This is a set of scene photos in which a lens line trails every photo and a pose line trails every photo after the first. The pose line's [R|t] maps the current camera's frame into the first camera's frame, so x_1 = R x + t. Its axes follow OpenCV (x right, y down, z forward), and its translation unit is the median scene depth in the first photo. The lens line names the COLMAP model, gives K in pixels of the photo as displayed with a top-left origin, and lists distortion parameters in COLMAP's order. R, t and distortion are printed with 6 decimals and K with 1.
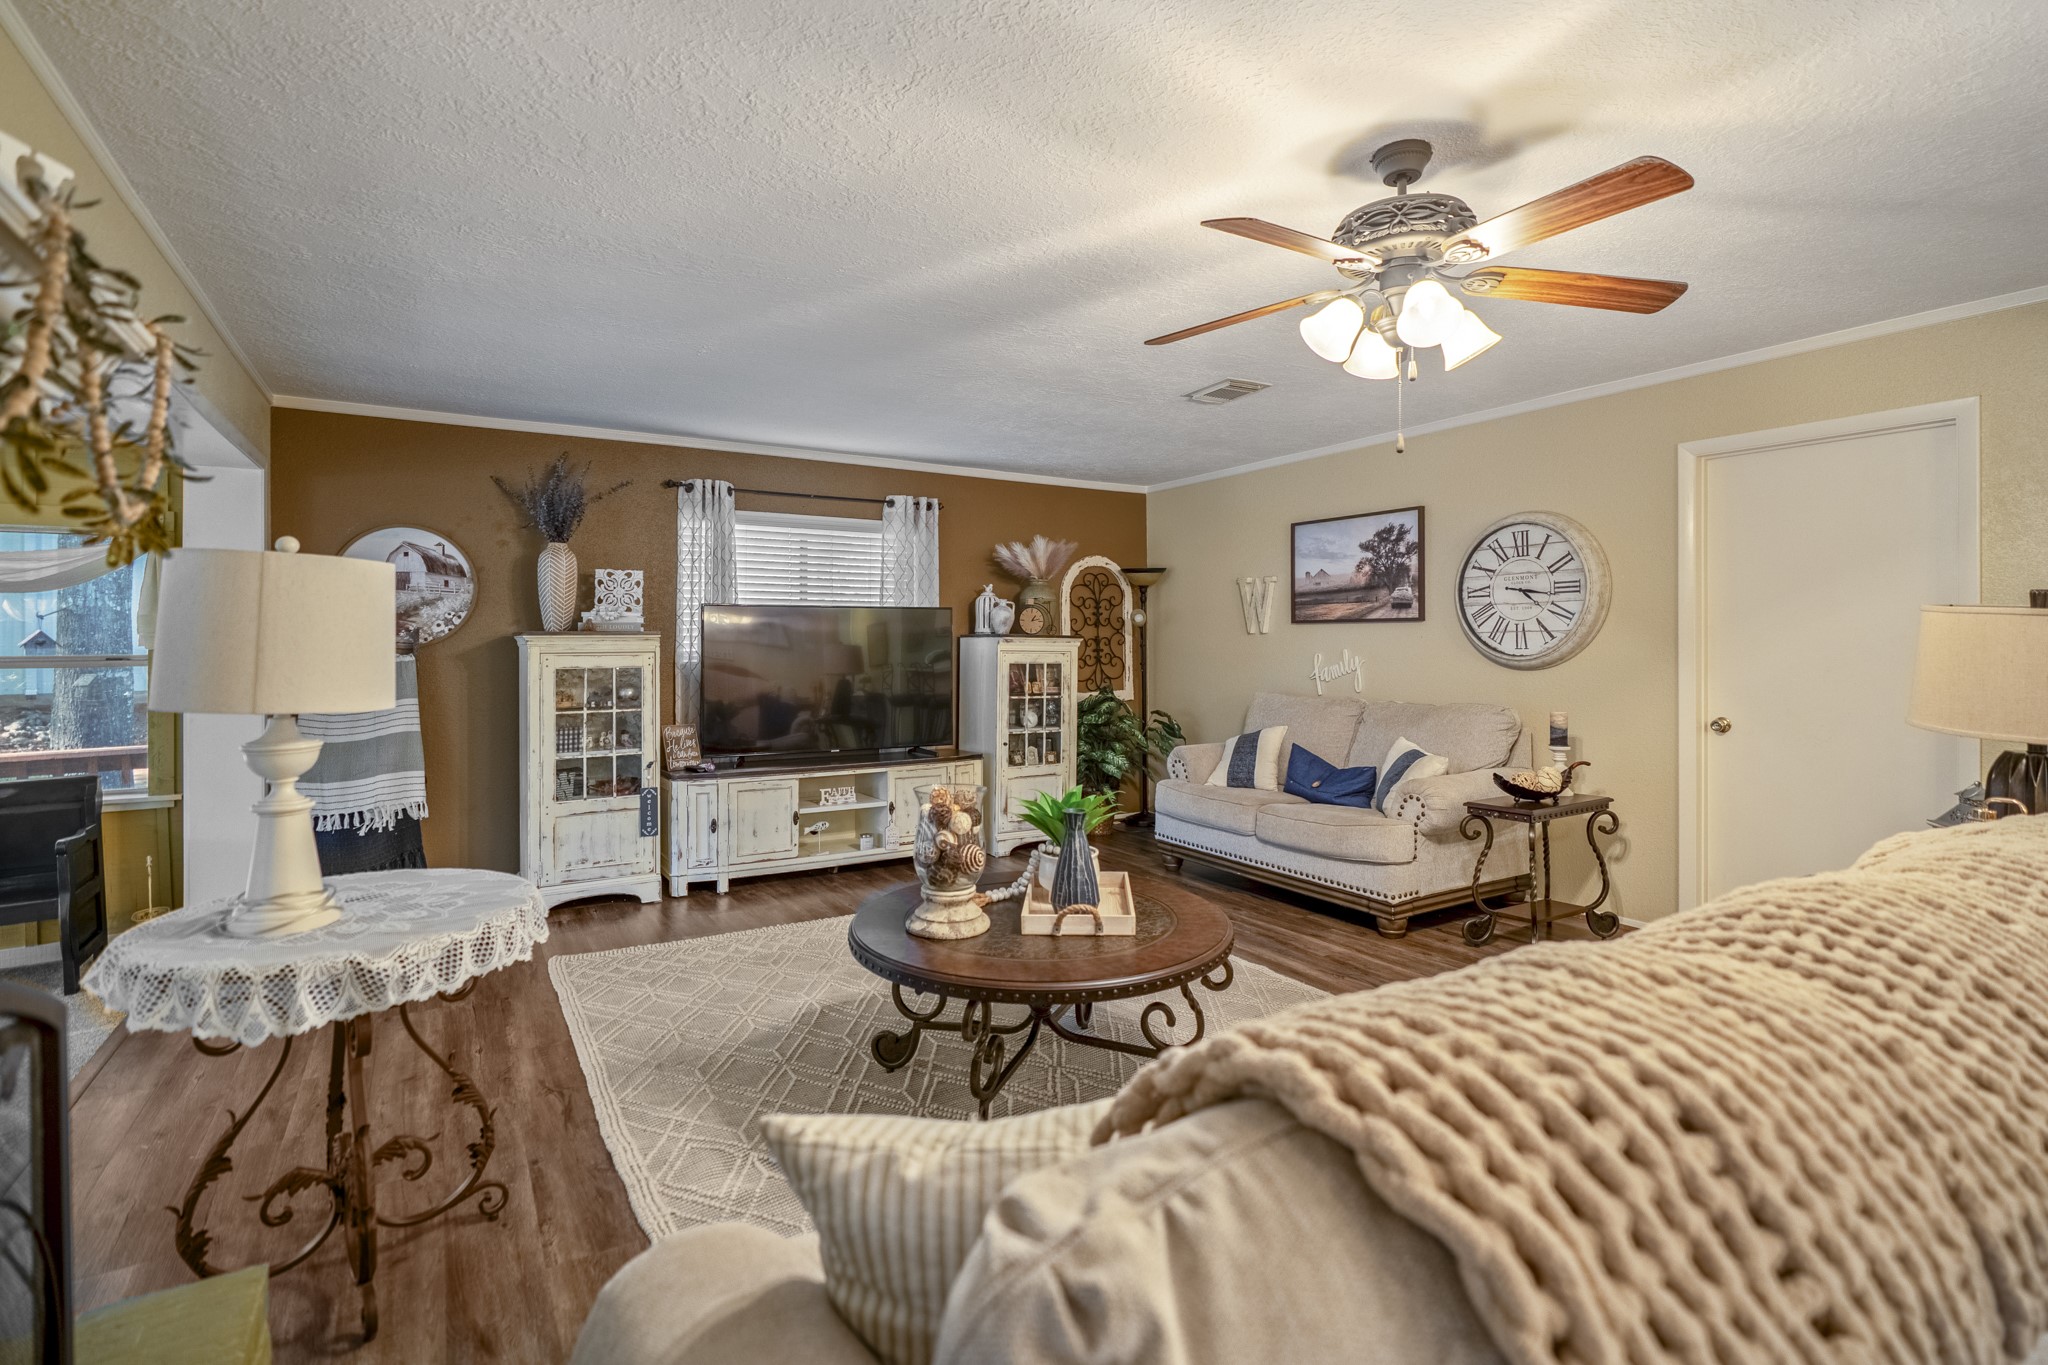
lens RADIAL K [[980.7, 0, 1030.7], [0, 980.7, 634.7], [0, 0, 1]] dist [-0.001915, -0.000058]
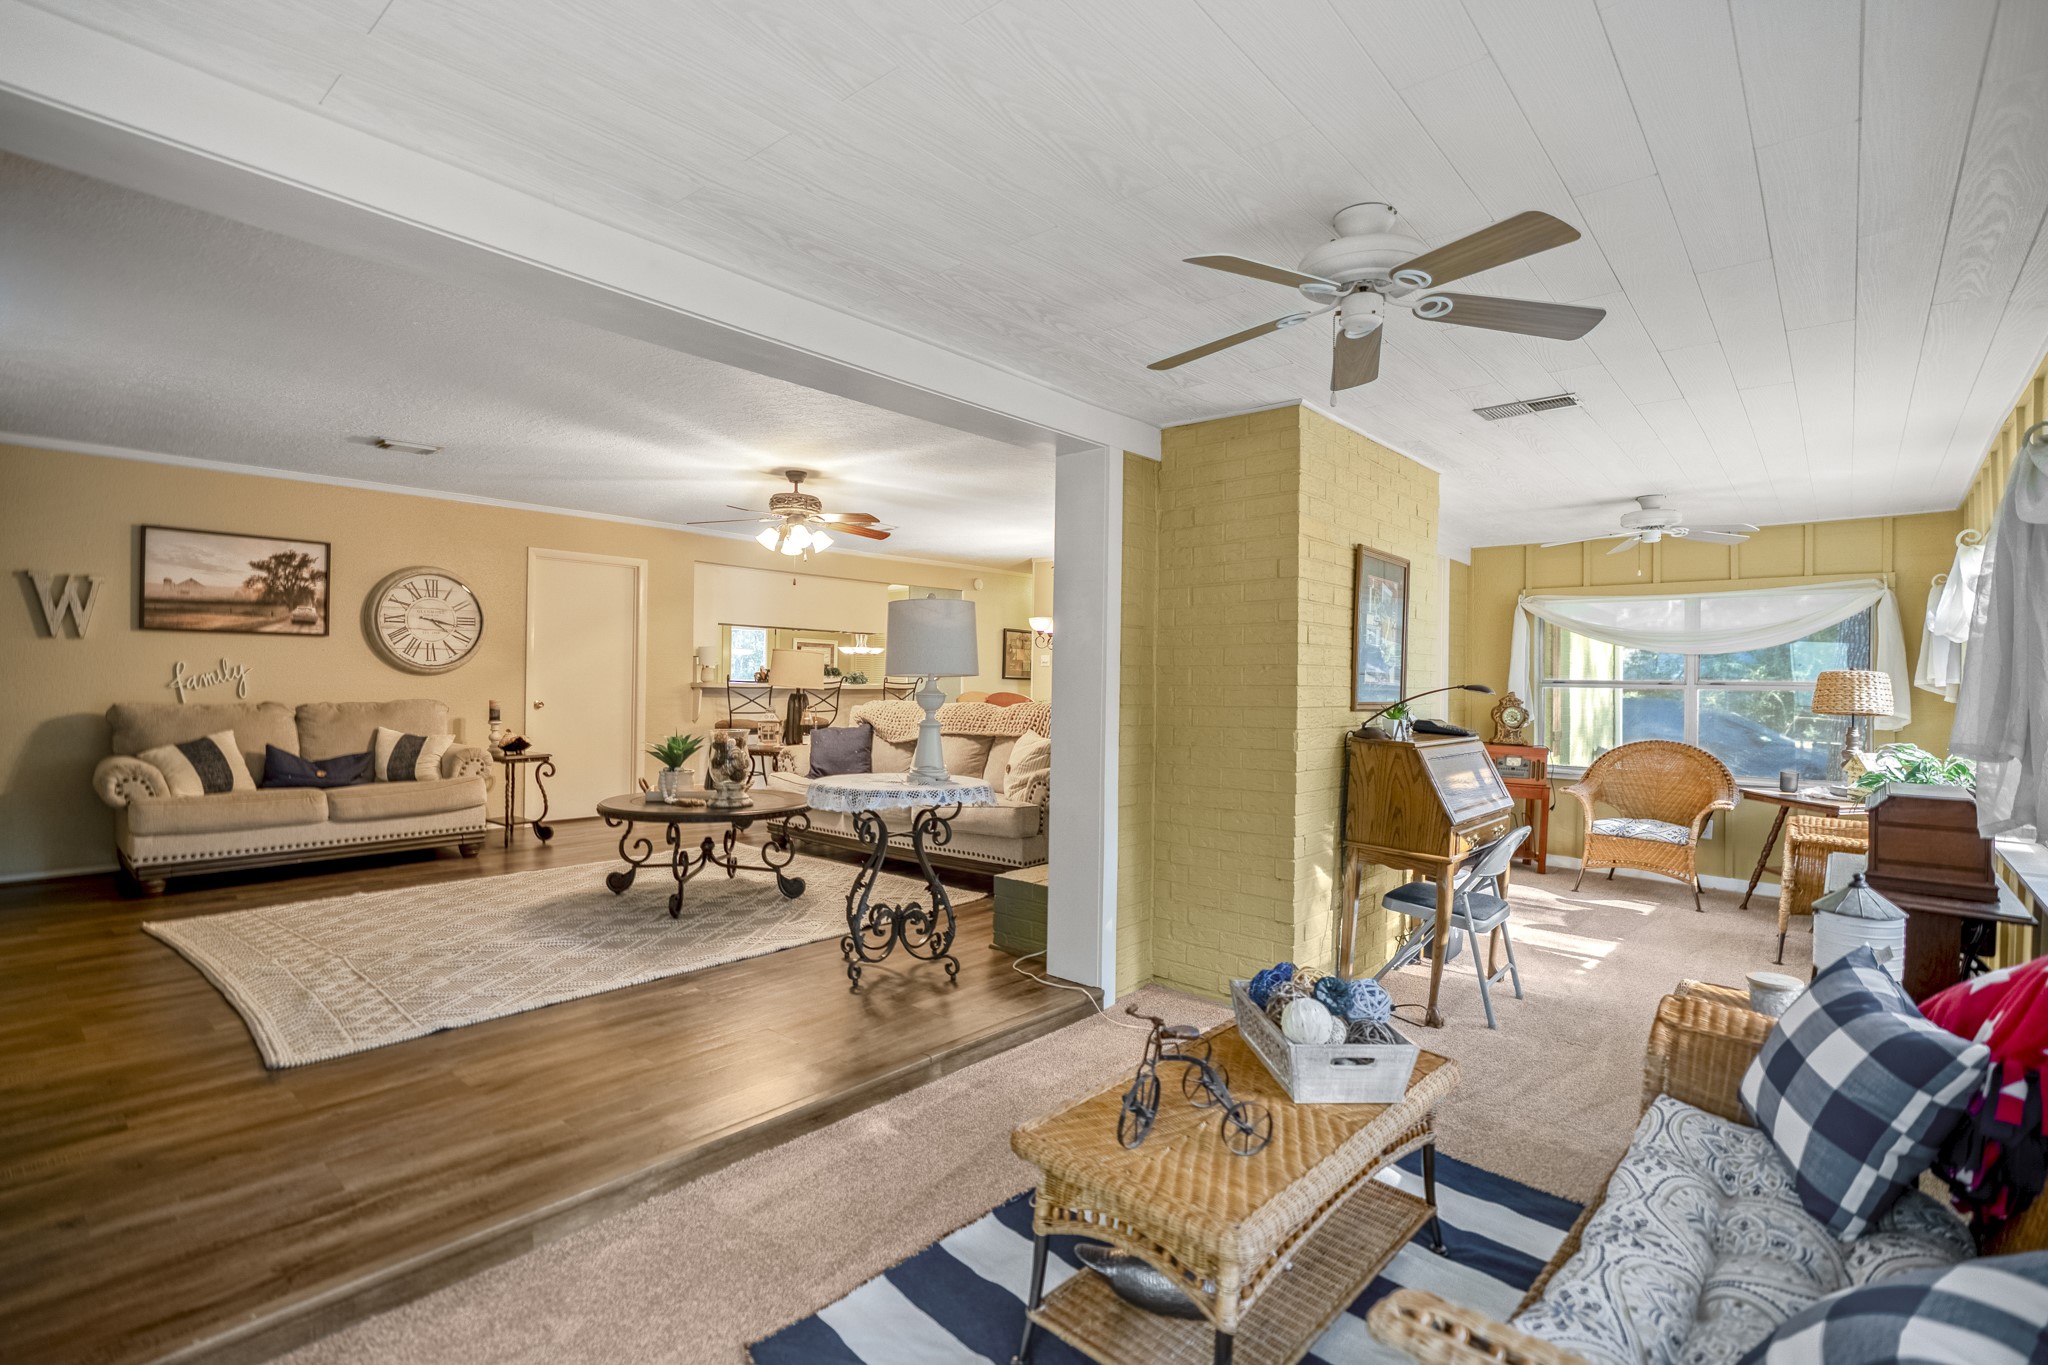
lens RADIAL K [[957.1, 0, 1020.2], [0, 957.1, 683.4], [0, 0, 1]] dist [-0.001692, 0.000113]
pose [[-0.304833, -0.004250, 0.952396, -0.995308], [-0.015767, 0.999876, -0.000584, 0.031410], [-0.952275, -0.015195, -0.304862, 0.533456]]
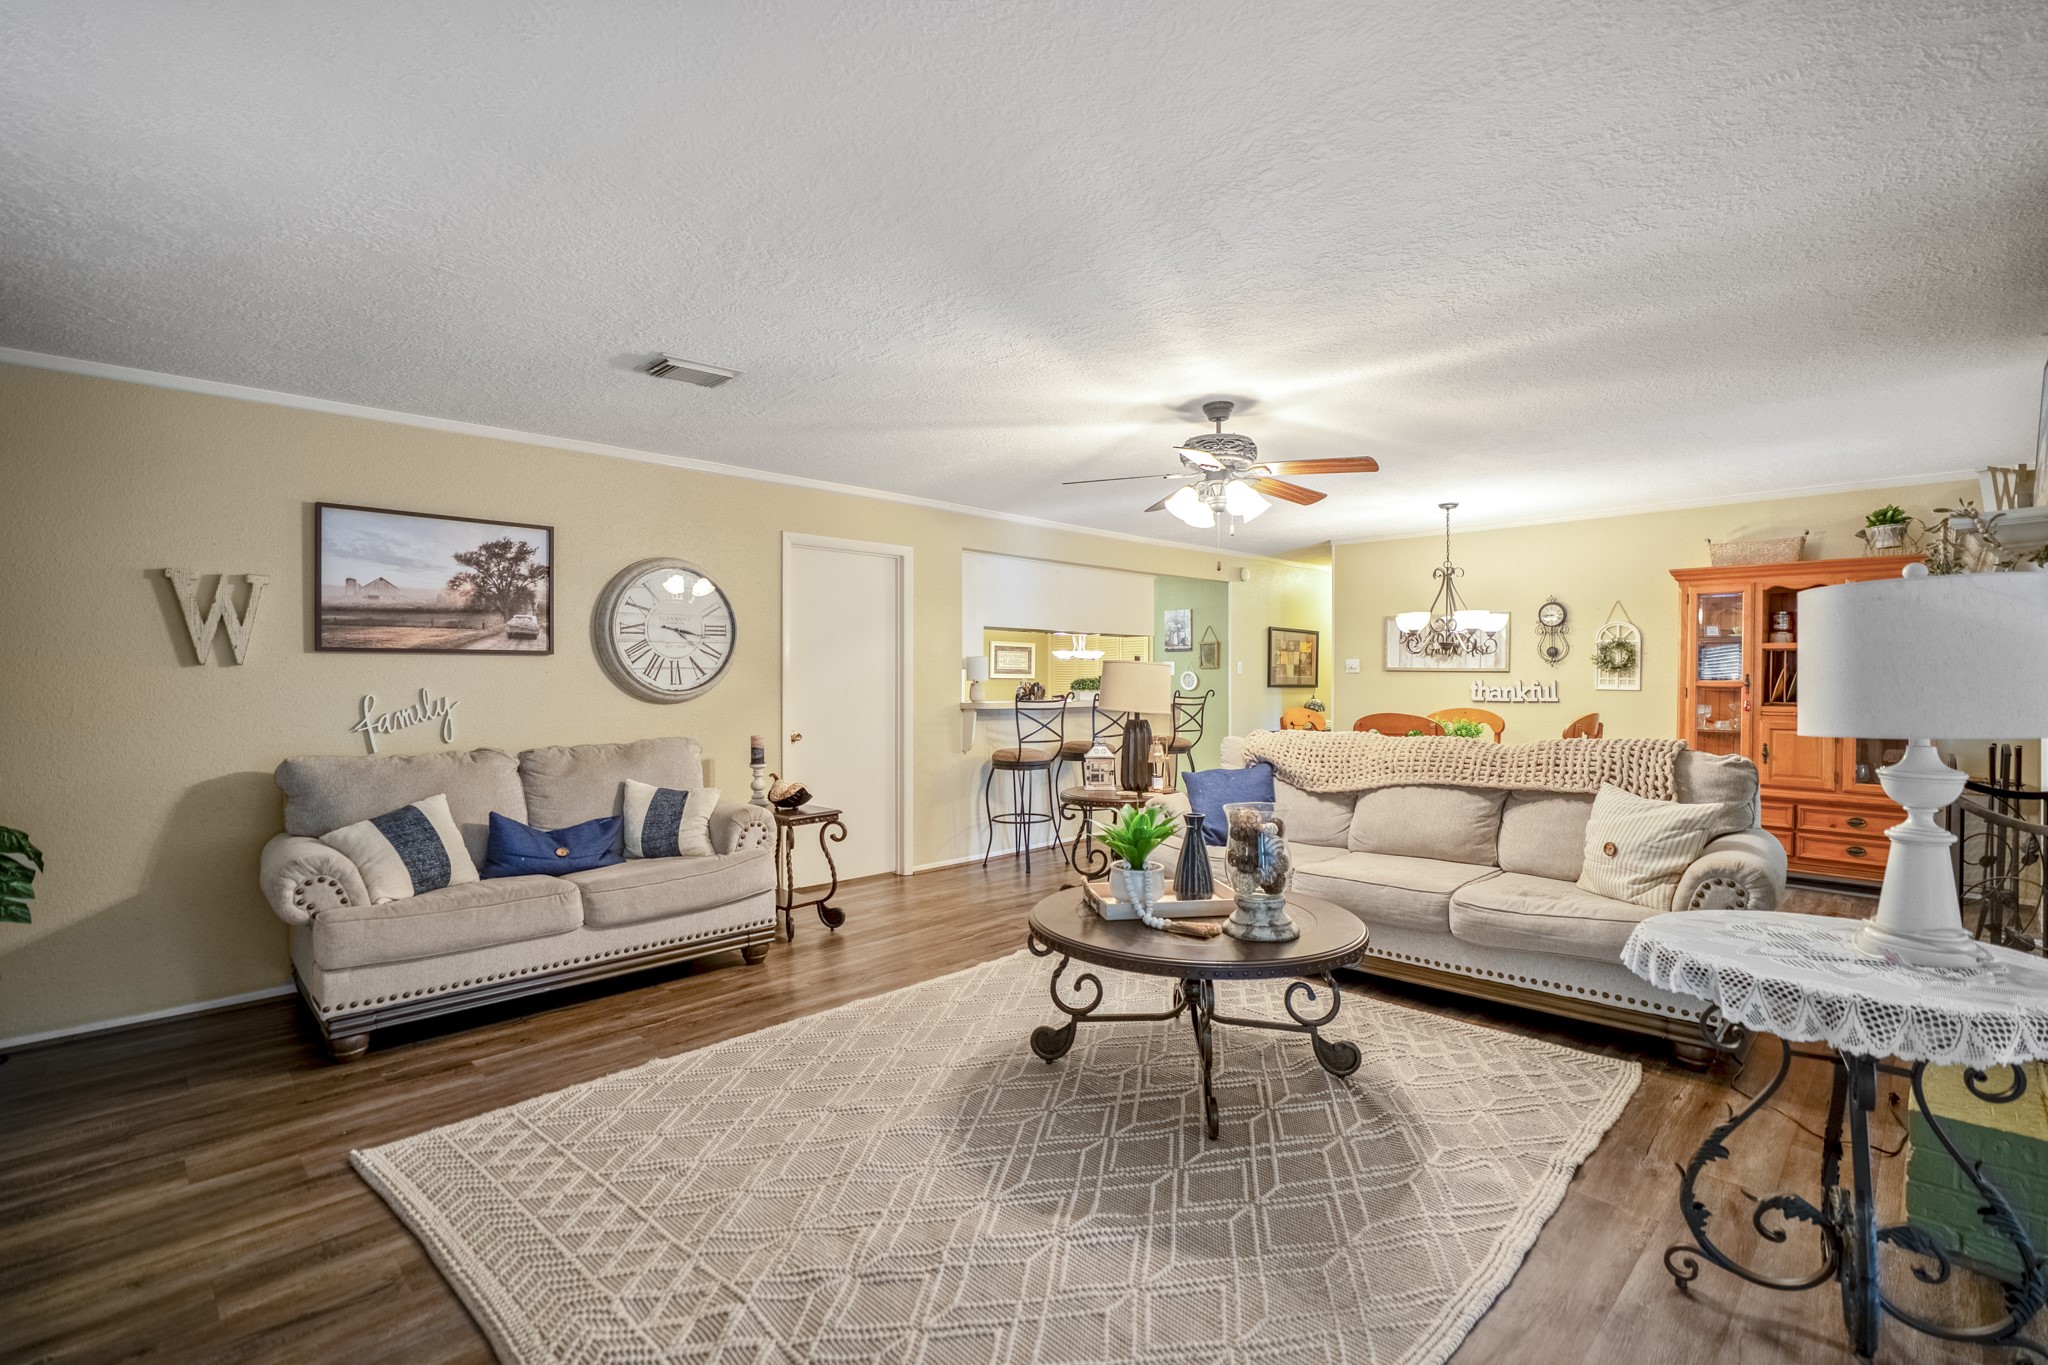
lens RADIAL K [[934.5, 0, 1027.4], [0, 934.5, 685.0], [0, 0, 1]] dist [-0.004266, -0.000259]
pose [[-0.240433, -0.007156, 0.970639, -0.532284], [-0.003021, 0.999973, 0.006624, 0.006650], [-0.970661, -0.001340, -0.240449, 0.774771]]
